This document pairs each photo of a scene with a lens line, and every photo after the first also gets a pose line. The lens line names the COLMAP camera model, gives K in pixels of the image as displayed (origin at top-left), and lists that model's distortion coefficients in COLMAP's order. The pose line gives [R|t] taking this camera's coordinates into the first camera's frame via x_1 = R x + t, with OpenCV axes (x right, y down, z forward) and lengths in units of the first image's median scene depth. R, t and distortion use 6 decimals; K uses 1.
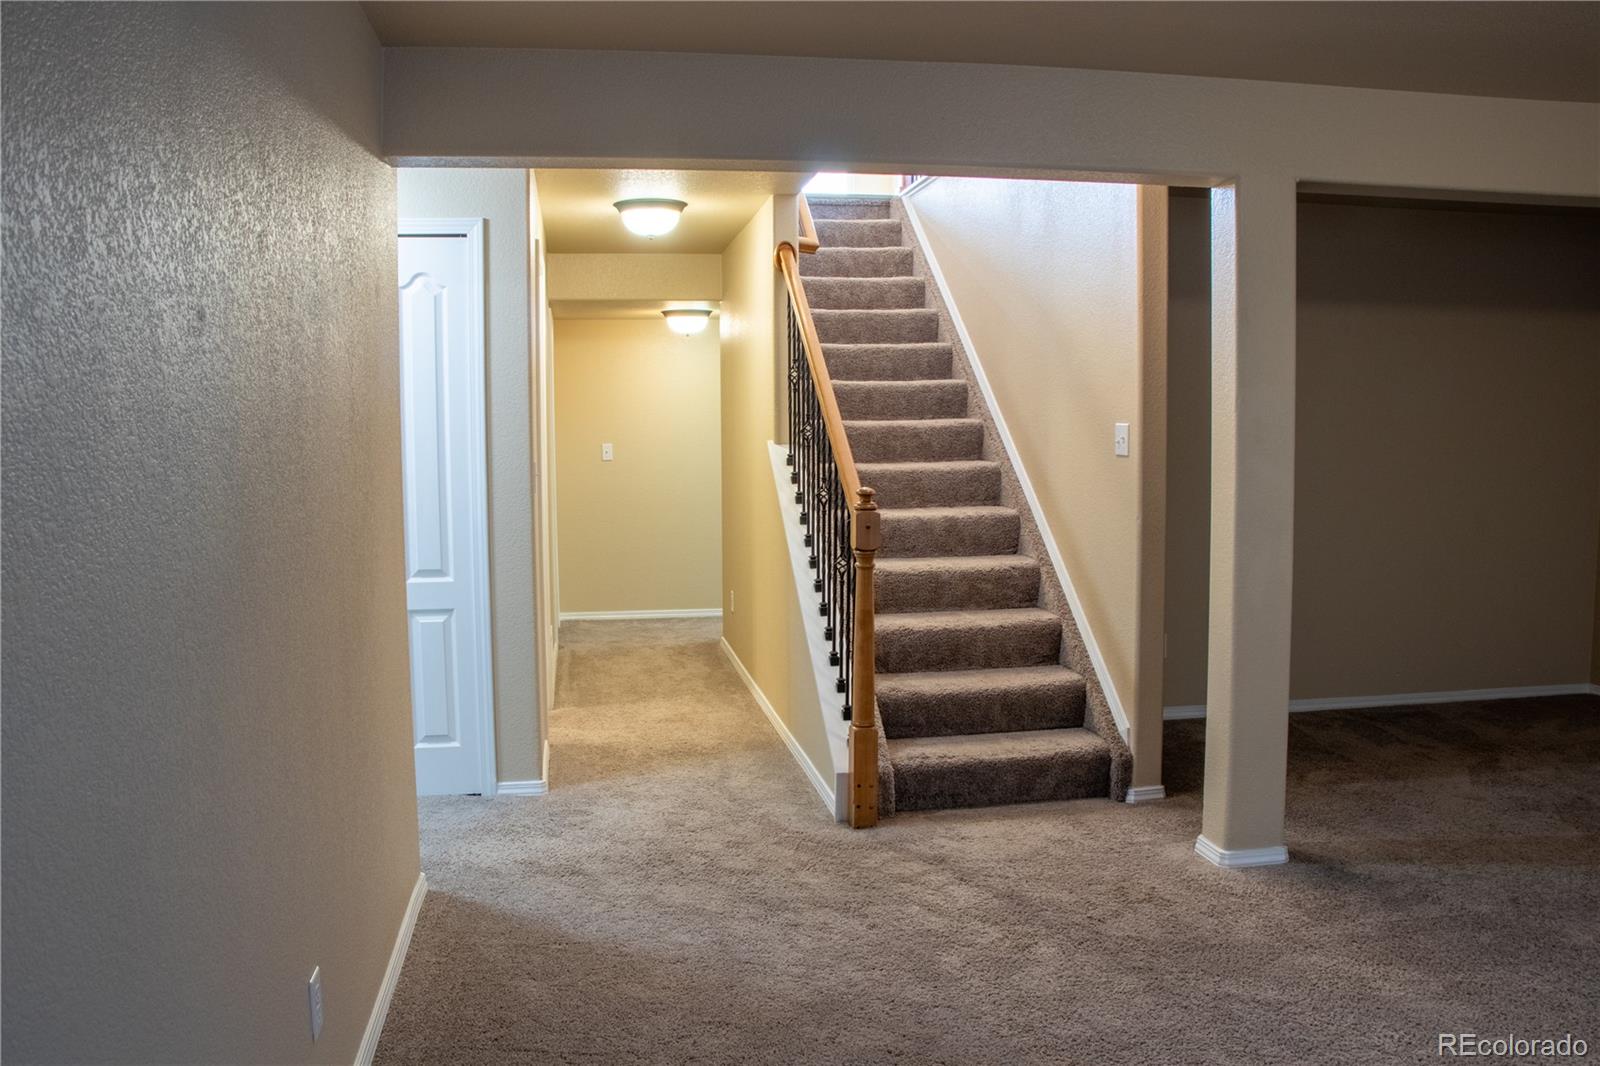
lens RADIAL K [[1302.7, 0, 796.5], [0, 1302.7, 550.0], [0, 0, 1]] dist [-0.193885, 0.154444]
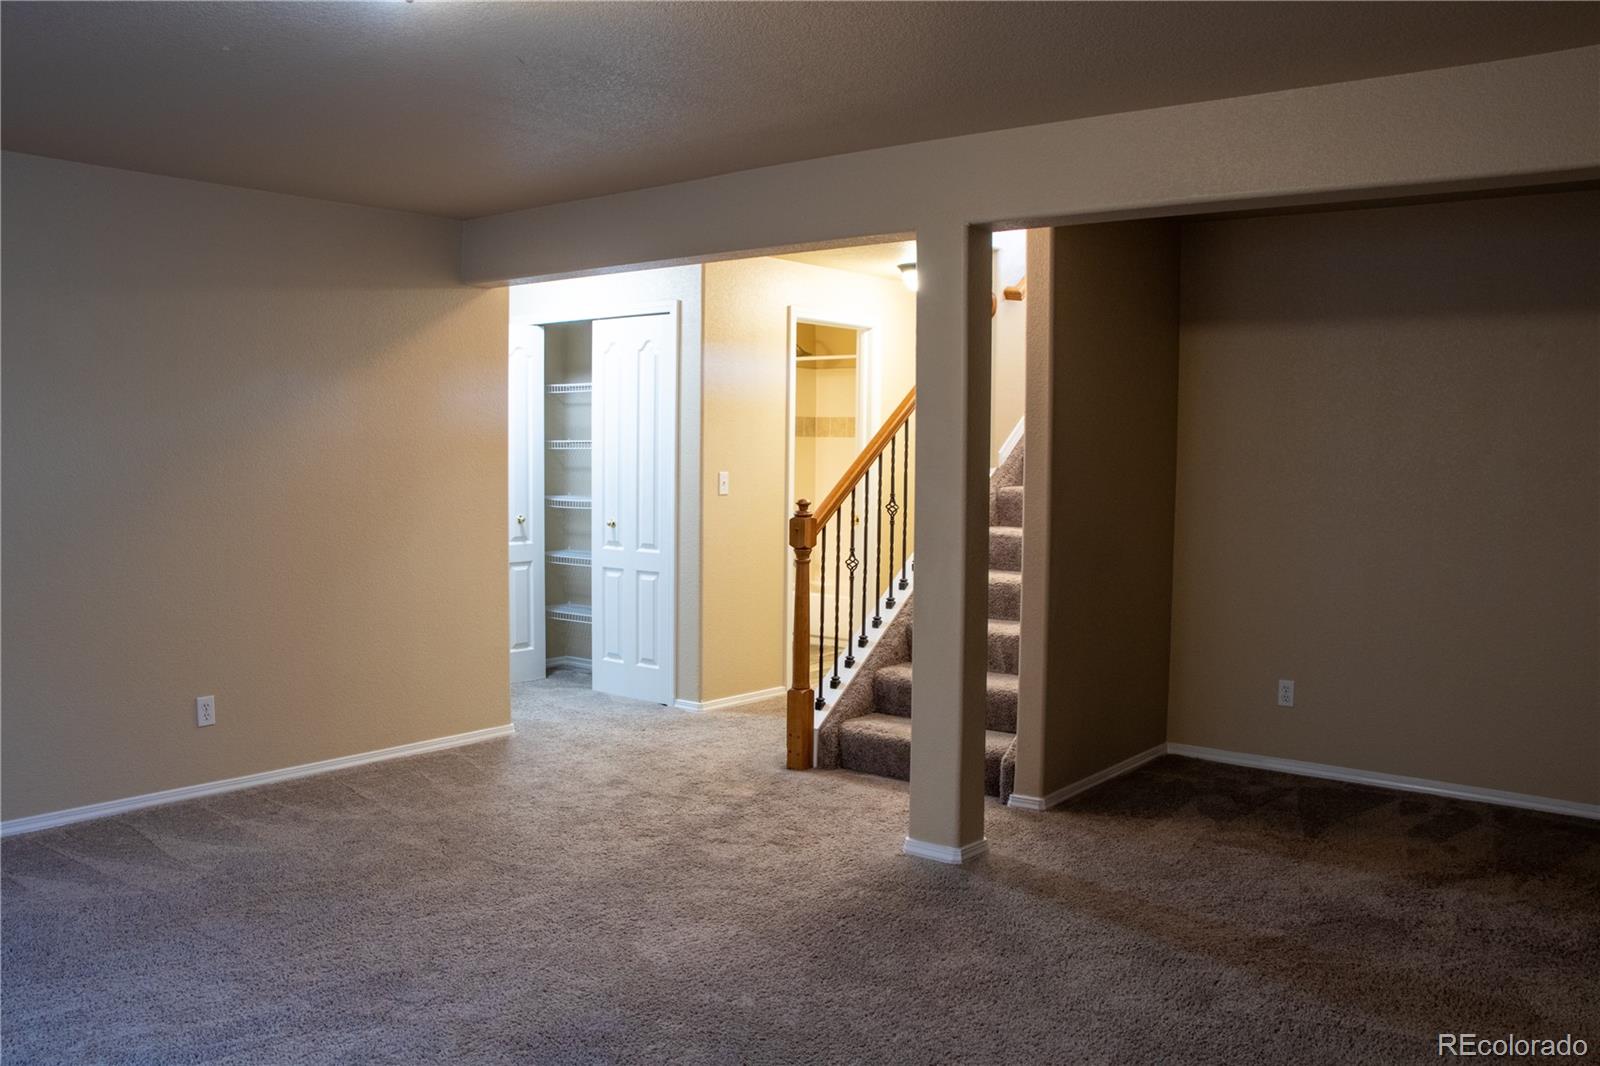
lens RADIAL K [[1329.0, 0, 800.2], [0, 1329.0, 574.0], [0, 0, 1]] dist [-0.212932, 0.157329]
pose [[0.662313, 0.084627, -0.744432, 0.944945], [-0.081857, 0.995826, 0.040378, -0.025866], [0.744742, 0.034194, 0.666476, 0.131446]]
